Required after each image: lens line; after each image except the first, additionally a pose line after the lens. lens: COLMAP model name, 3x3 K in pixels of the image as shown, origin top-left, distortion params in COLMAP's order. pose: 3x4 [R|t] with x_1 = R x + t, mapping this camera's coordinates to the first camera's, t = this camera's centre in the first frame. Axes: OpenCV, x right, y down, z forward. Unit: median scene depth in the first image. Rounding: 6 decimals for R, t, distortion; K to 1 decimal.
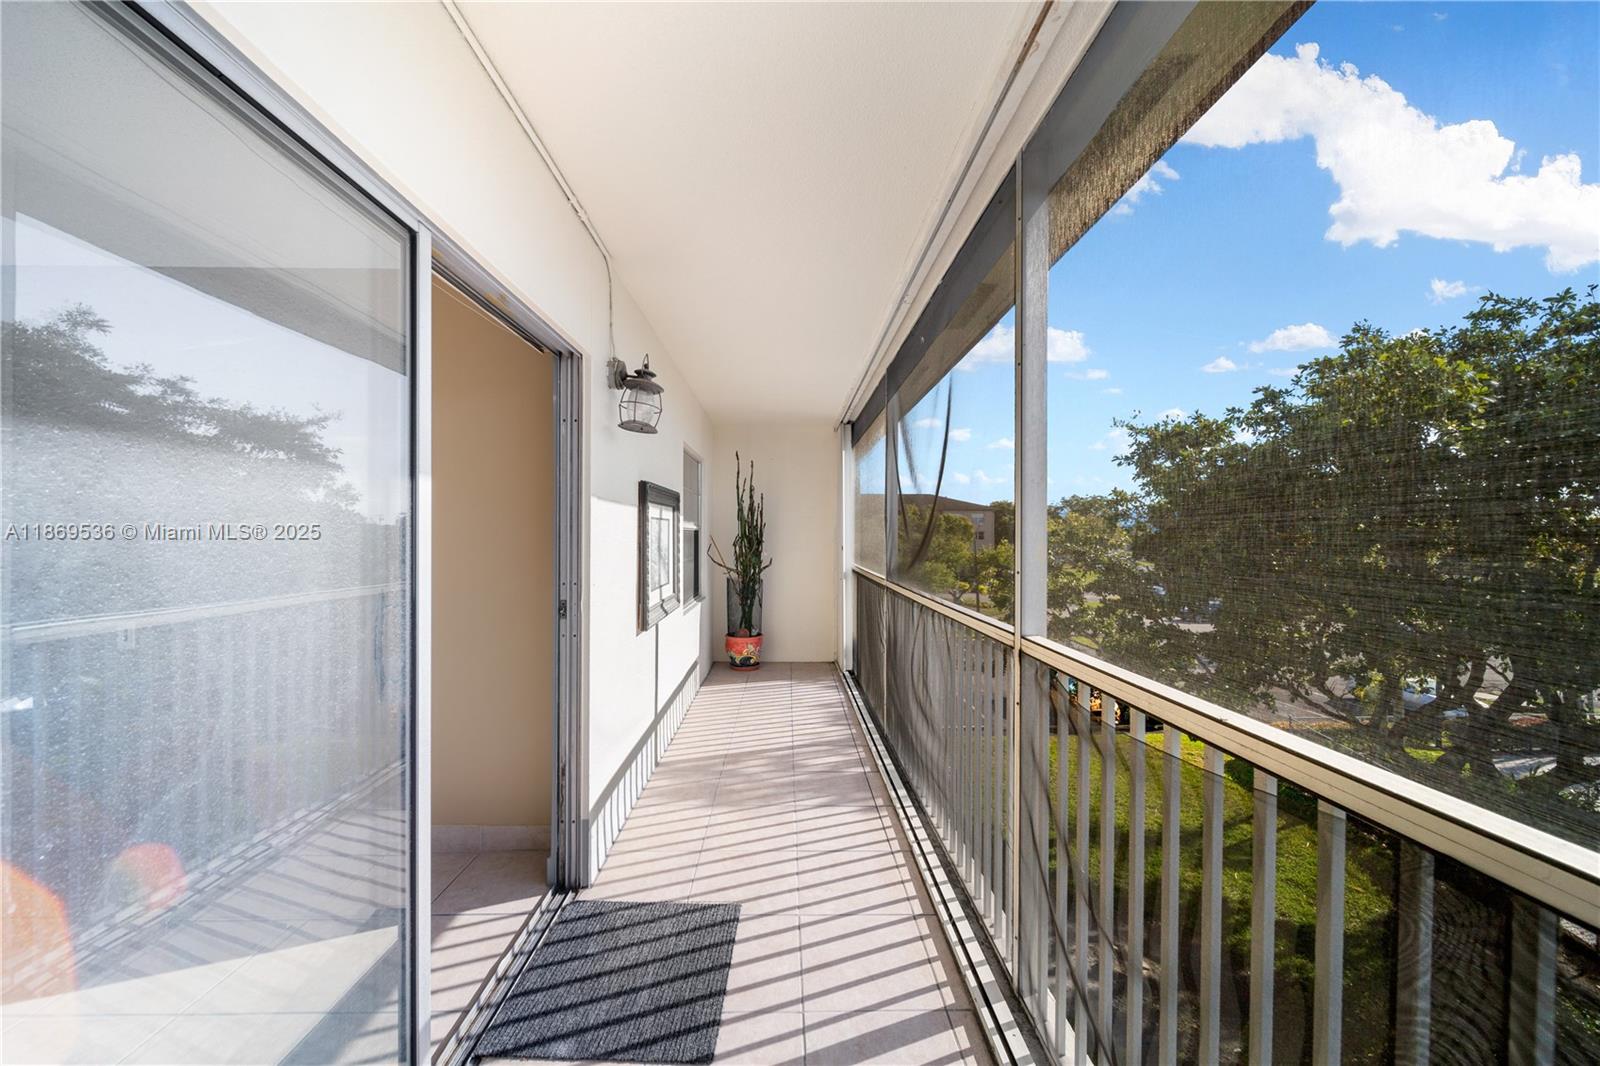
lens RADIAL K [[569.6, 0, 800.2], [0, 569.6, 524.9], [0, 0, 1]] dist [-0.000020, -0.000054]
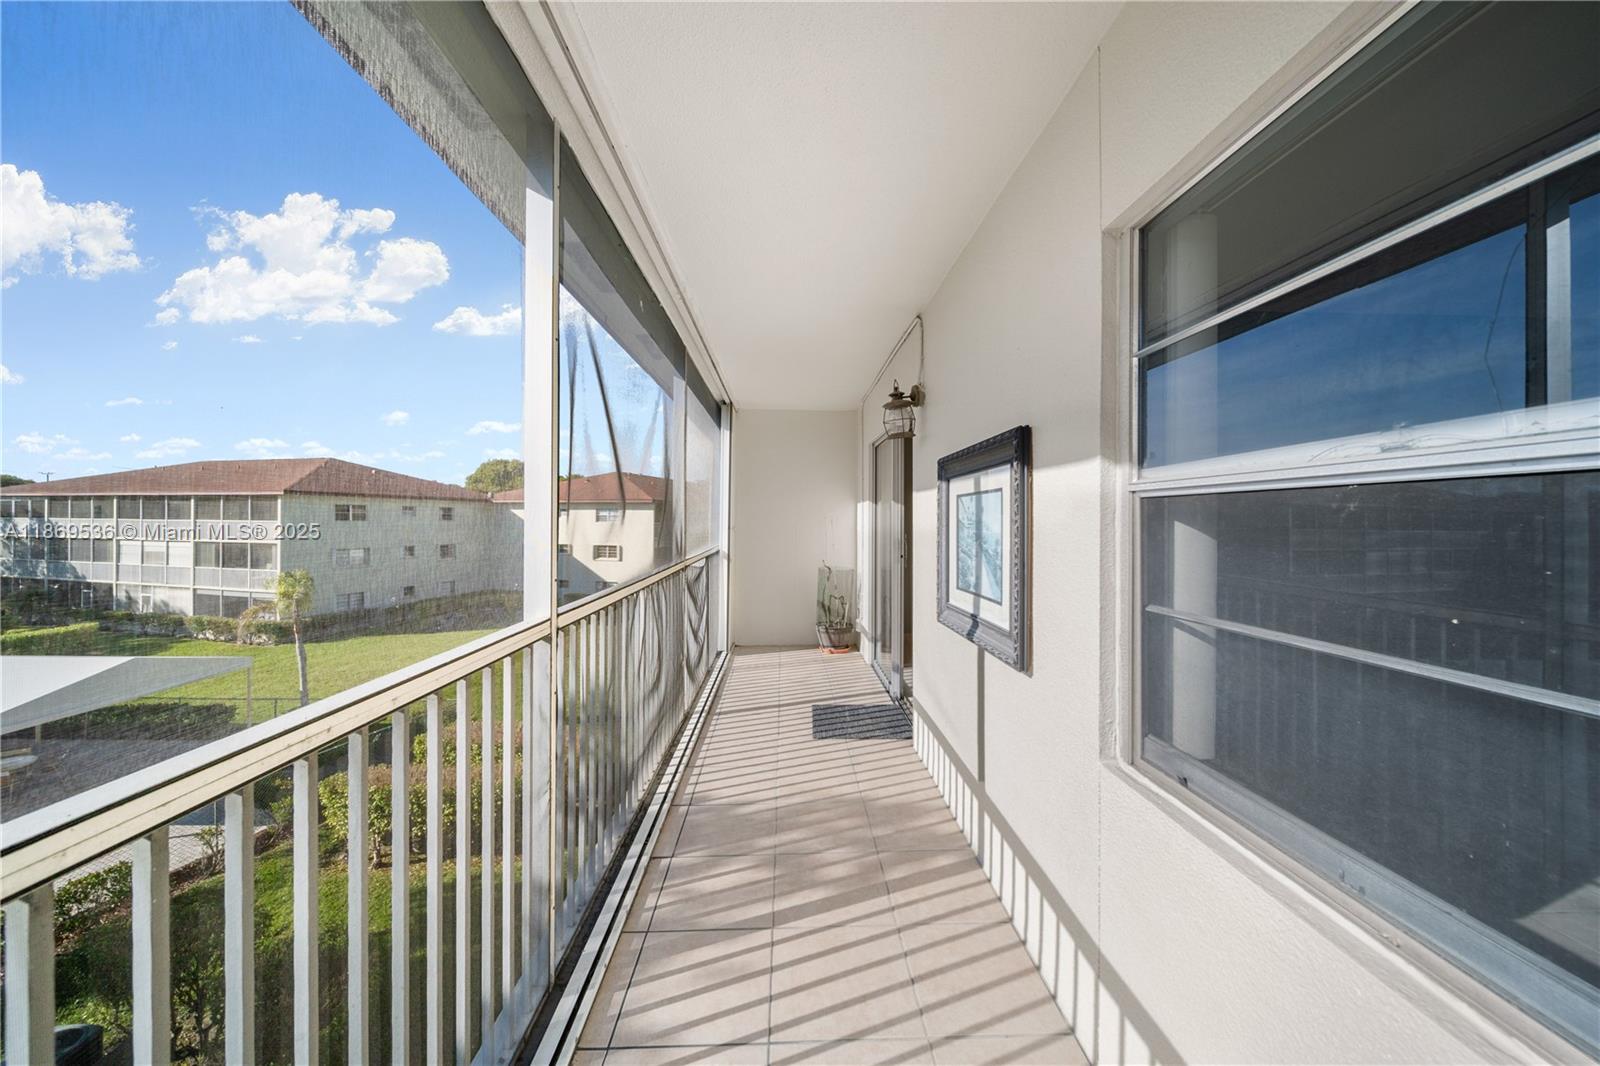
lens RADIAL K [[569.6, 0, 800.2], [0, 569.6, 524.9], [0, 0, 1]] dist [-0.000020, -0.000054]
pose [[-0.999972, -0.007439, 0.000027, -0.048894], [-0.007439, 0.999960, -0.004943, 0.040923], [0.000010, -0.004943, -0.999988, 2.135073]]
